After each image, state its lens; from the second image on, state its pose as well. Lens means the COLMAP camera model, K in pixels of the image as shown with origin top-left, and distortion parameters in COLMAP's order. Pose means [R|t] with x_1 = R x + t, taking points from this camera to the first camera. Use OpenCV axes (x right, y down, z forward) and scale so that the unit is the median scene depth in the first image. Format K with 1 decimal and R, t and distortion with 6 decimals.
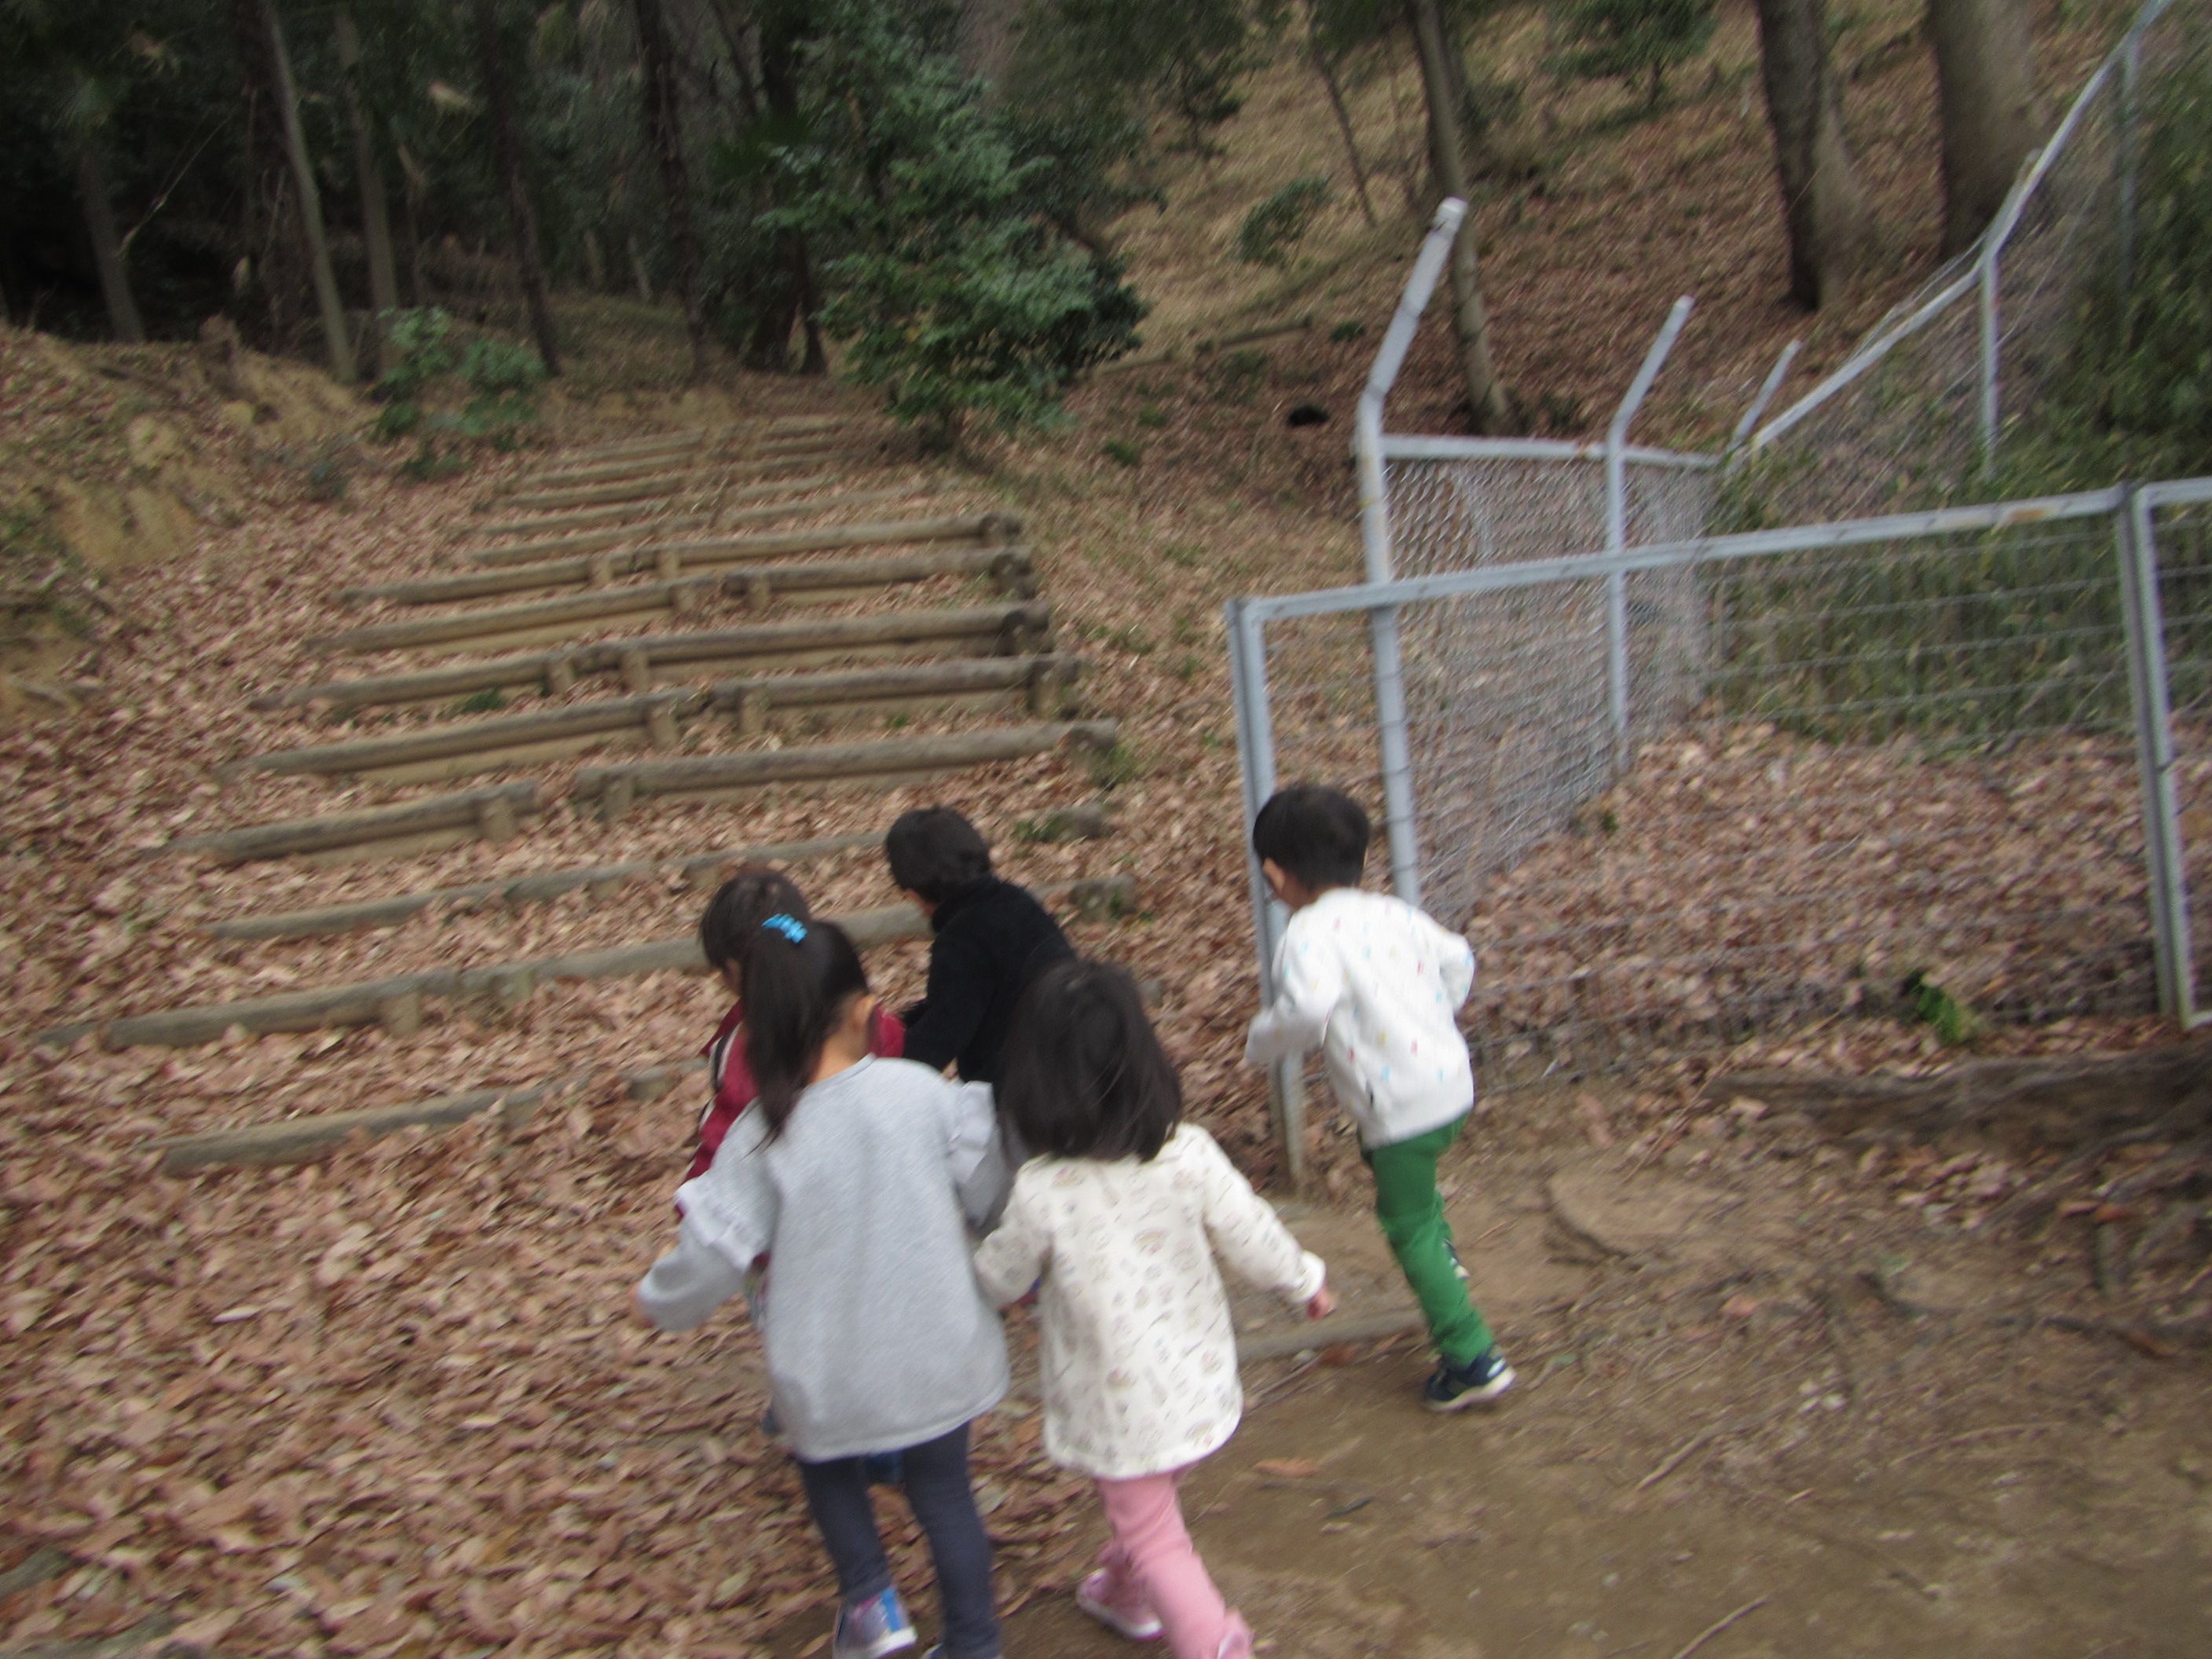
lens RADIAL K [[1836.4, 0, 1105.0], [0, 1836.4, 827.4], [0, 0, 1]] dist [-0.011494, -0.003197]
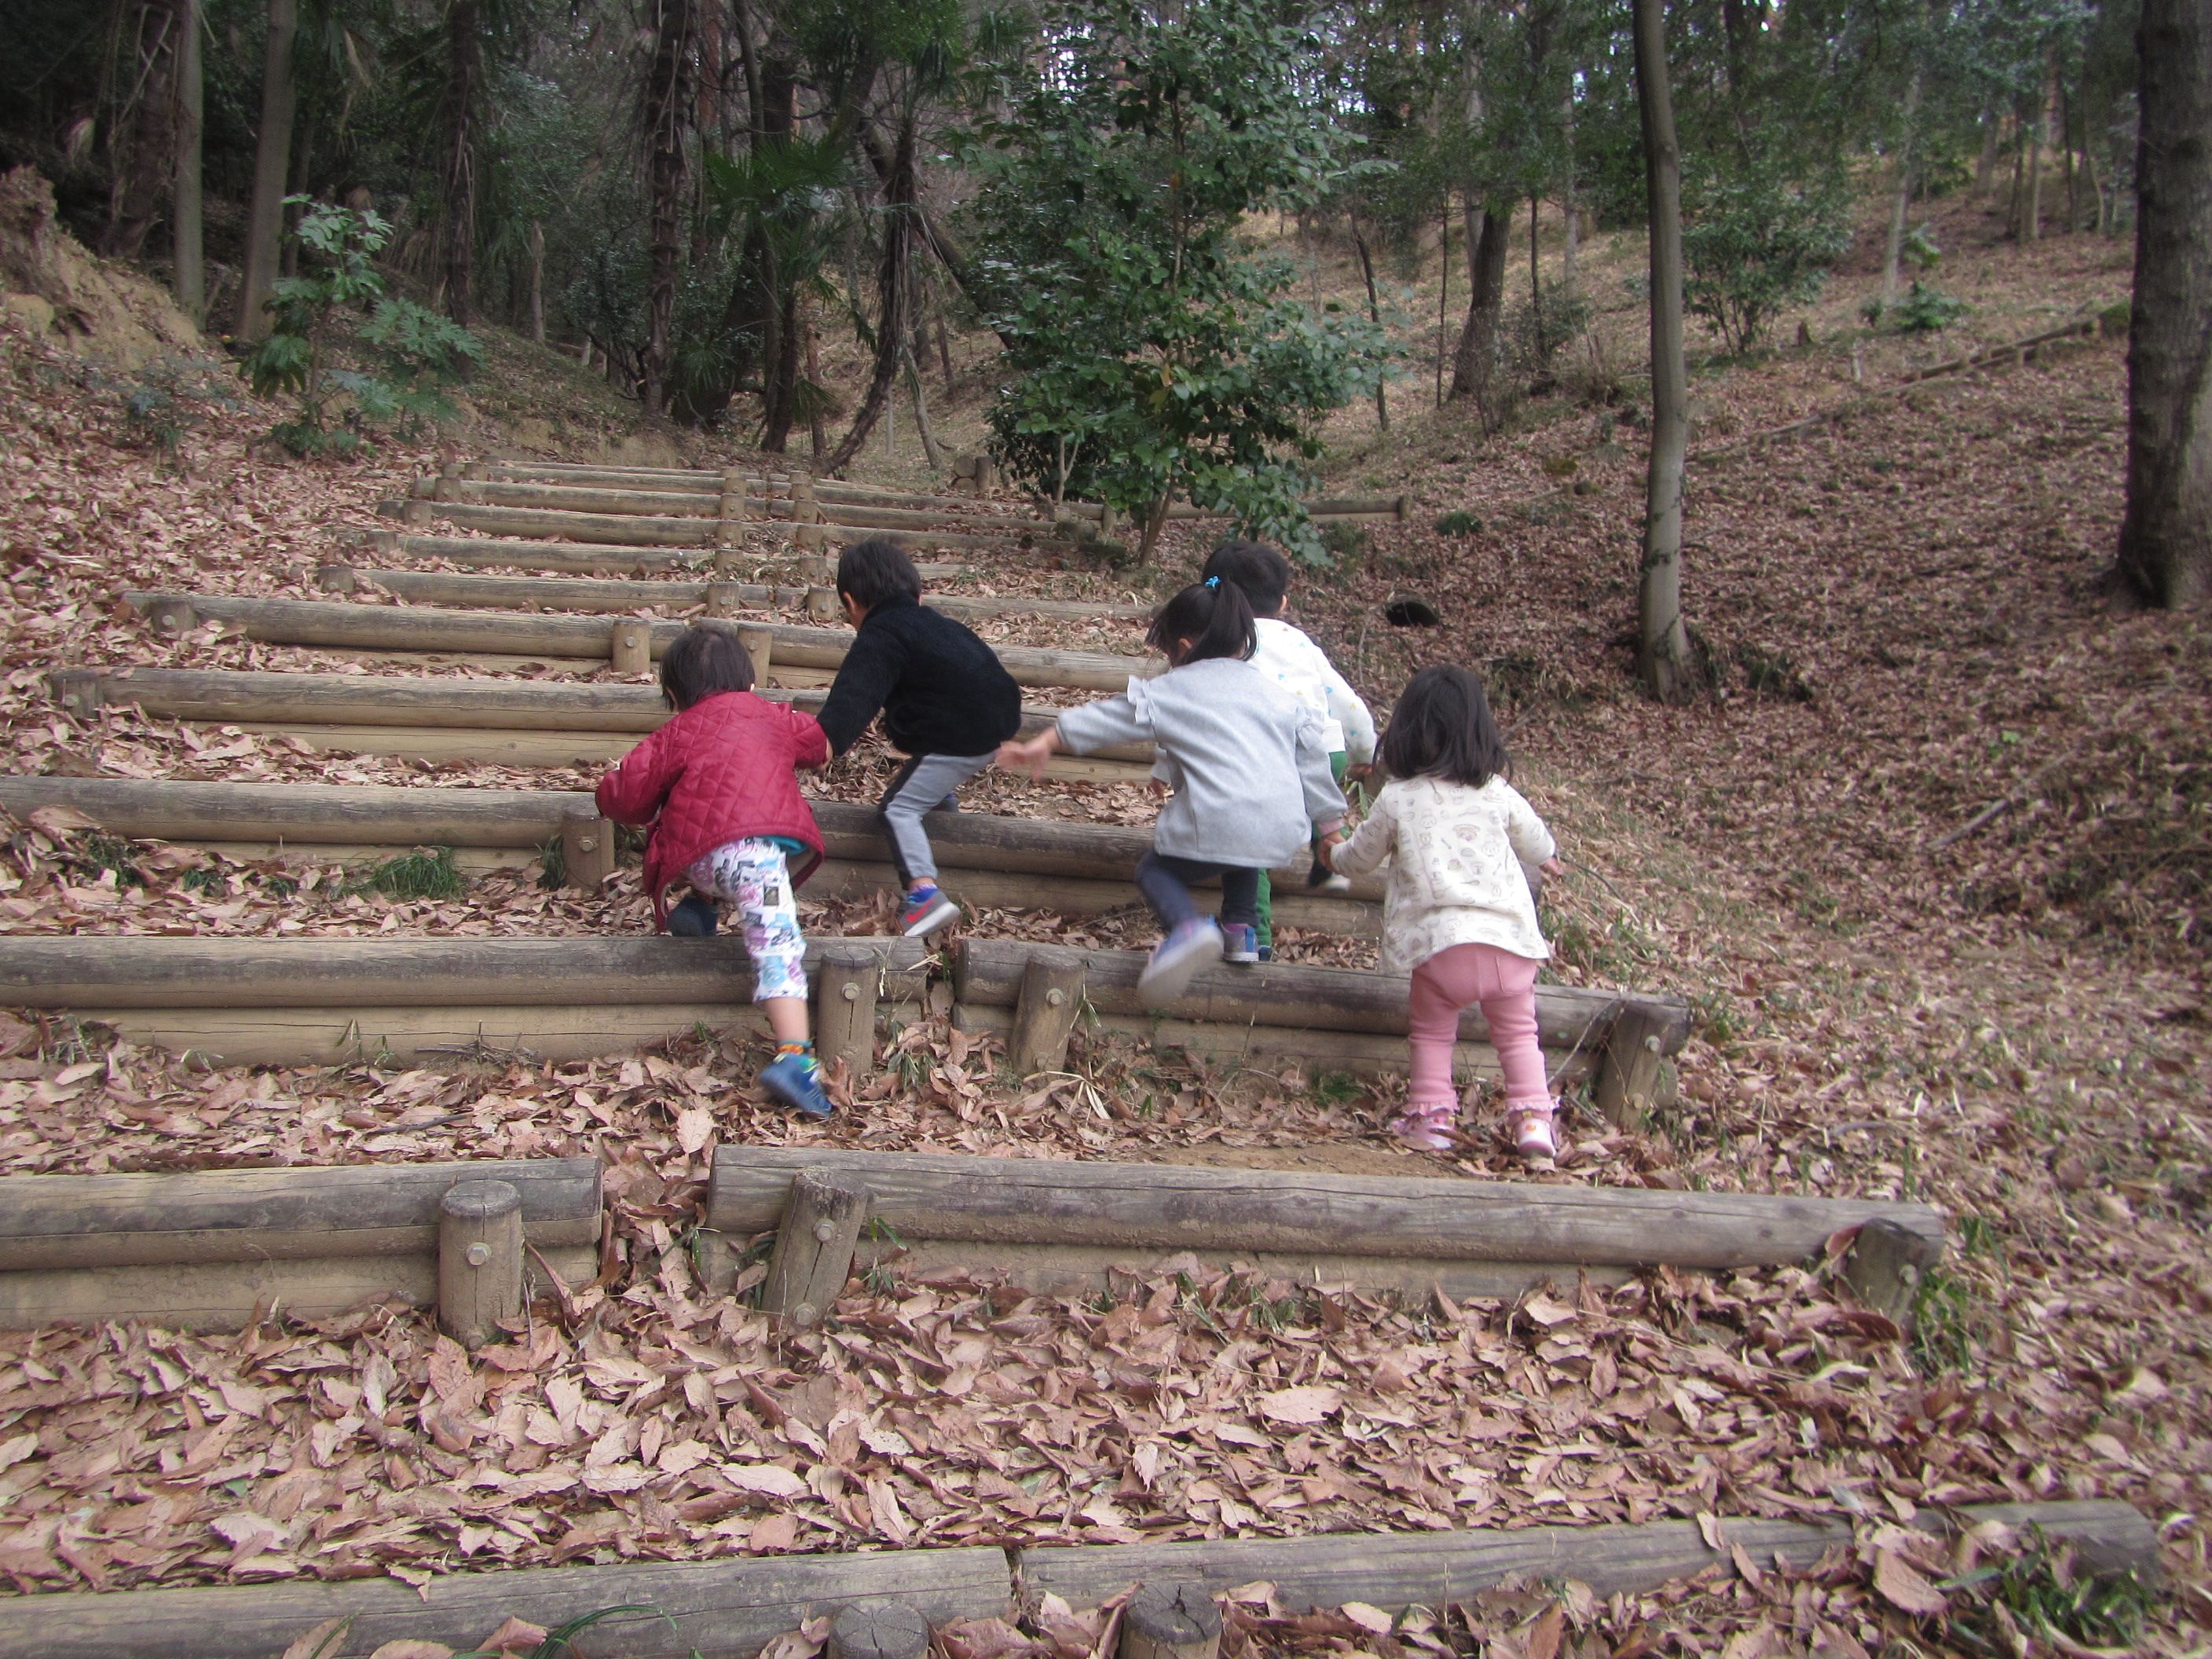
lens RADIAL K [[1836.4, 0, 1106.2], [0, 1836.4, 830.2], [0, 0, 1]] dist [-0.011494, -0.003197]
pose [[0.977831, 0.174498, 0.115741, -0.179211], [-0.163193, 0.981419, -0.100918, -0.049171], [-0.131201, 0.079792, 0.988139, 0.410413]]
